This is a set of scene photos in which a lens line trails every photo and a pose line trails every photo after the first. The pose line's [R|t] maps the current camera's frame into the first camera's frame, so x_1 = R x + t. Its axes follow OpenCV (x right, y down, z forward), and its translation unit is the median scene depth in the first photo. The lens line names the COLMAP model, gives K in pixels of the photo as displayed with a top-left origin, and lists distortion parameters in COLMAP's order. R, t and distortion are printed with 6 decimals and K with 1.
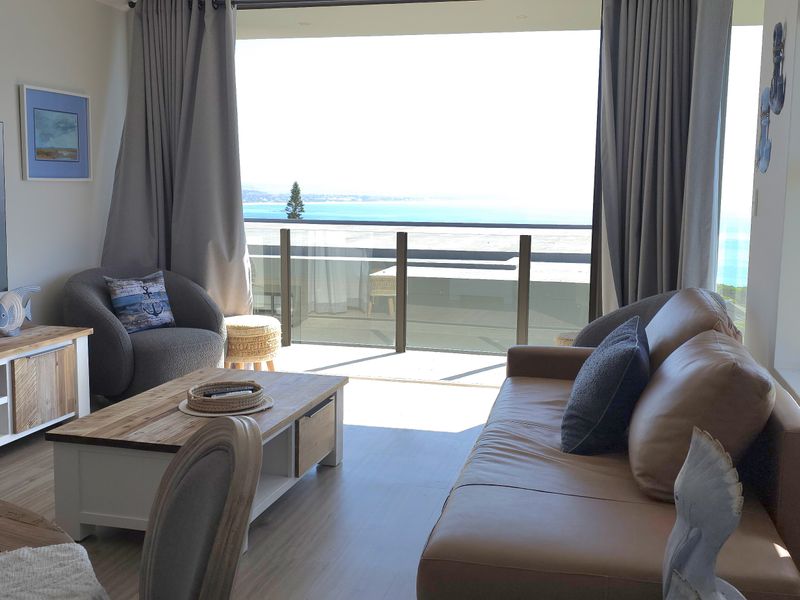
lens RADIAL K [[863.3, 0, 405.3], [0, 863.3, 297.1], [0, 0, 1]] dist [0.062837, 0.000000]
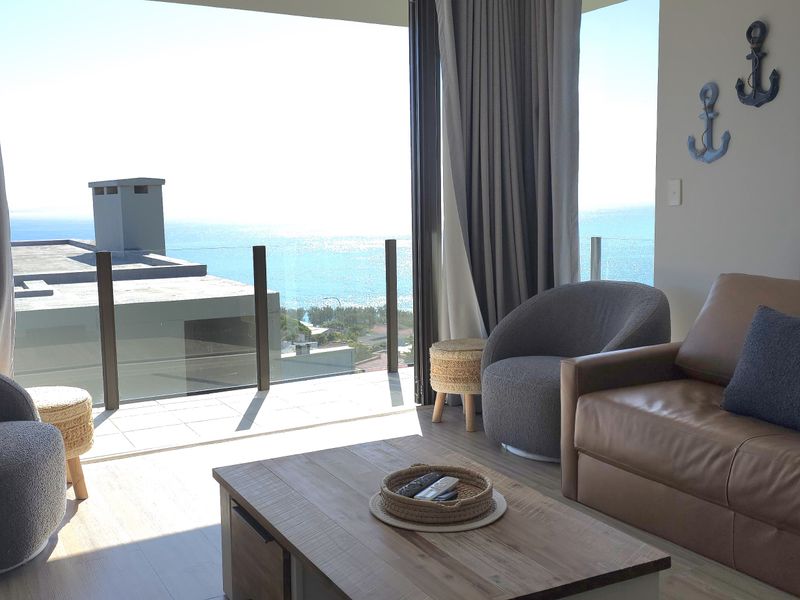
lens RADIAL K [[863.3, 0, 395.7], [0, 863.3, 298.5], [0, 0, 1]] dist [0.062837, 0.000000]
pose [[0.735435, -0.103665, 0.669618, -0.470576], [0.111965, 0.993235, 0.030795, -0.041351], [-0.668280, 0.052326, 0.742067, 0.368919]]
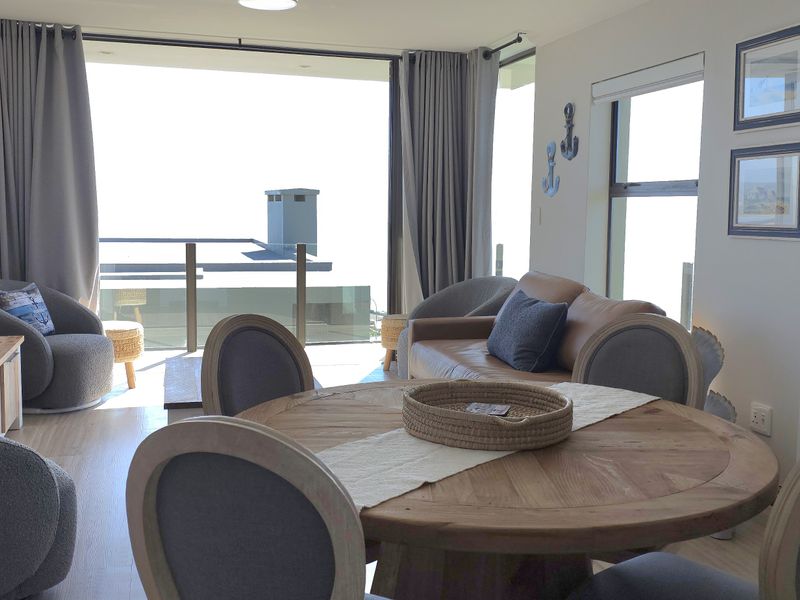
lens RADIAL K [[863.3, 0, 406.4], [0, 863.3, 294.3], [0, 0, 1]] dist [0.062837, 0.000000]
pose [[0.871029, -0.050414, 0.488637, -0.445347], [0.060021, 0.998189, -0.004007, 0.016629], [-0.487550, 0.032819, 0.872478, -0.158958]]
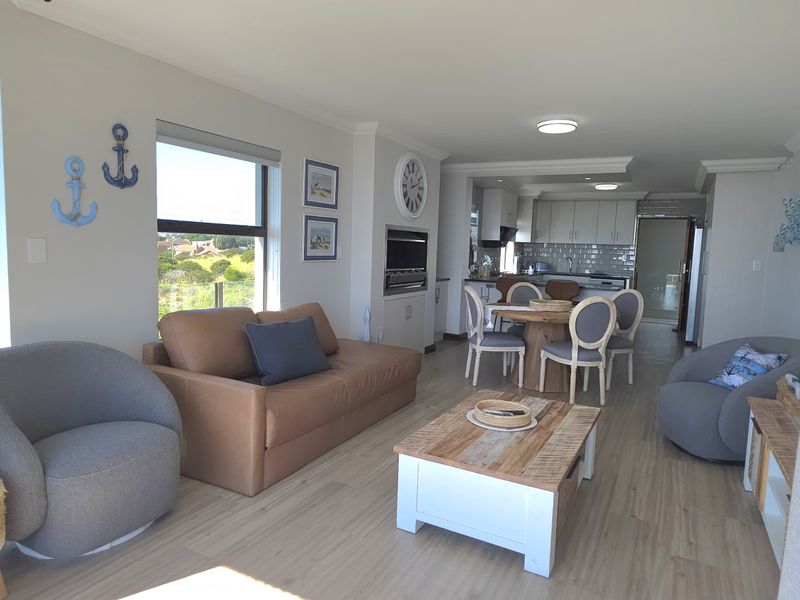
lens RADIAL K [[521.3, 0, 399.1], [0, 521.3, 301.7], [0, 0, 1]] dist [0.002715, -0.000723]
pose [[-0.968019, -0.068288, 0.241404, -0.167011], [-0.011920, 0.973674, 0.227632, -0.164896], [-0.250594, 0.217475, -0.943349, 1.249144]]
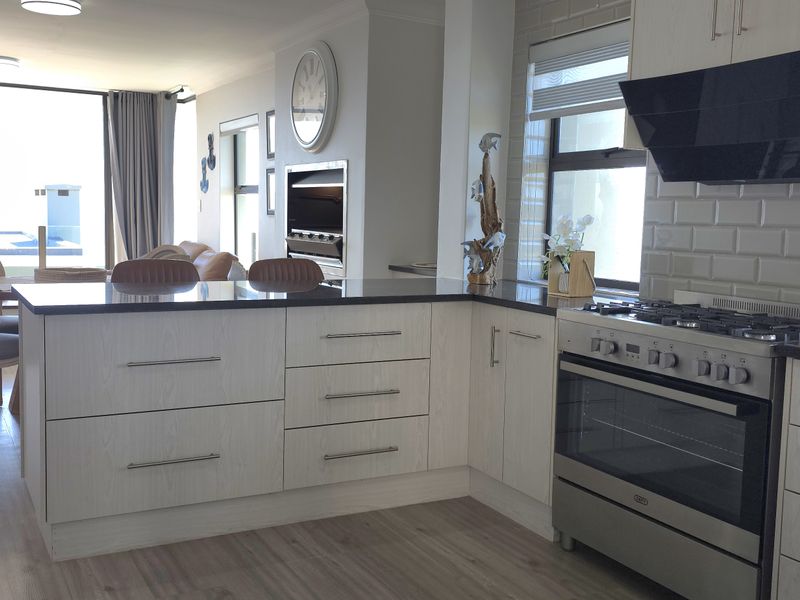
lens RADIAL K [[863.3, 0, 399.9], [0, 863.3, 306.0], [0, 0, 1]] dist [0.062837, 0.000000]
pose [[0.744218, -0.073430, 0.663888, -0.623658], [0.075150, 0.996833, 0.026013, 0.114774], [-0.663696, 0.030532, 0.747379, -0.879788]]
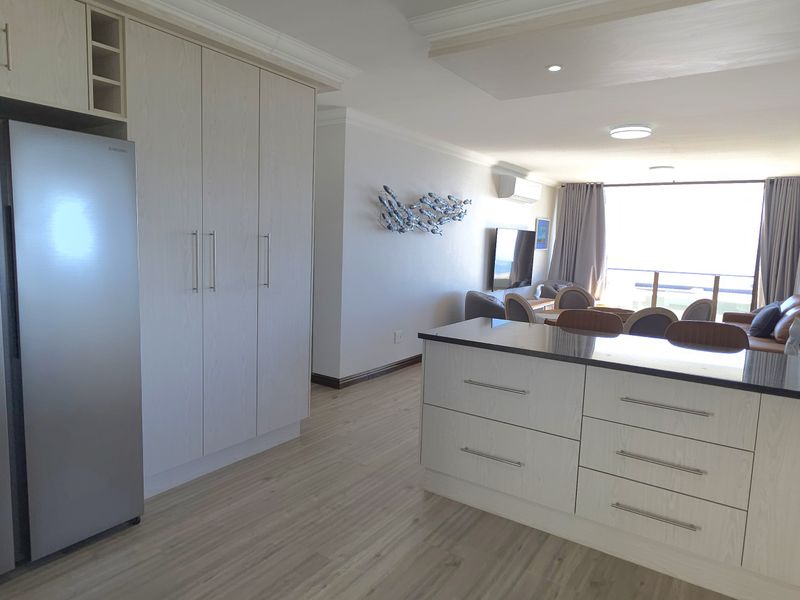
lens RADIAL K [[521.3, 0, 399.4], [0, 521.3, 301.1], [0, 0, 1]] dist [0.002715, -0.000723]
pose [[0.938652, 0.060879, -0.339449, -0.250516], [-0.066429, 0.997780, -0.004743, 0.081985], [0.338407, 0.027001, 0.940612, -0.830183]]
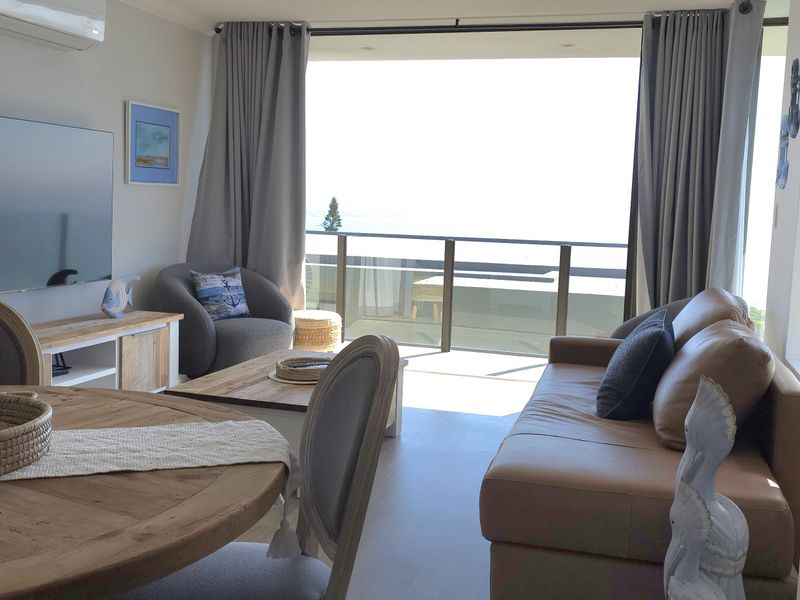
lens RADIAL K [[863.3, 0, 402.3], [0, 863.3, 299.9], [0, 0, 1]] dist [0.062837, 0.000000]
pose [[0.998727, 0.027140, -0.042522, -0.022966], [-0.027819, 0.999493, -0.015455, 0.025477], [0.042081, 0.016618, 0.998976, -0.118109]]
